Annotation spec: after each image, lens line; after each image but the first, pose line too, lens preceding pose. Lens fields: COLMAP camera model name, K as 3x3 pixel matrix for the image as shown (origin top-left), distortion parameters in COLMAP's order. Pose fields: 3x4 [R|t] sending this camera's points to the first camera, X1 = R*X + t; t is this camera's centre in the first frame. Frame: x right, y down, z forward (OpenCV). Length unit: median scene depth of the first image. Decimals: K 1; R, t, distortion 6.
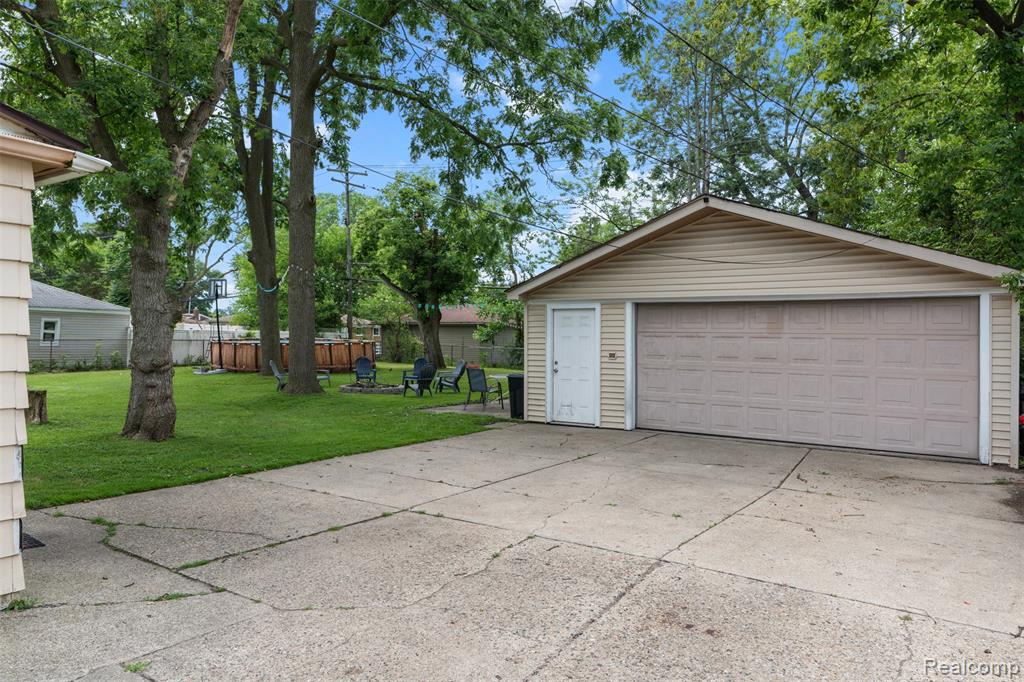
lens RADIAL K [[697.8, 0, 512.0], [0, 697.8, 341.0], [0, 0, 1]] dist [-0.002626, 0.000202]
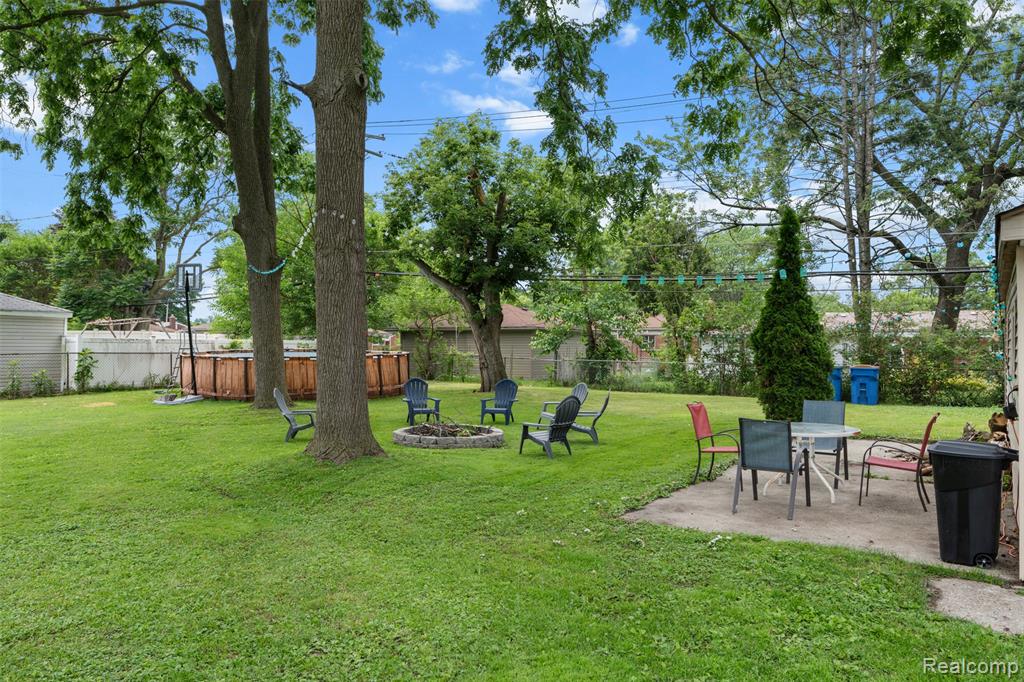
lens RADIAL K [[725.4, 0, 512.0], [0, 725.4, 350.6], [0, 0, 1]] dist [0.005713, -0.000047]
pose [[0.999936, -0.007093, 0.008798, -0.100654], [0.007077, 0.999973, 0.001863, -0.002671], [-0.008811, -0.001801, 0.999960, 0.257037]]
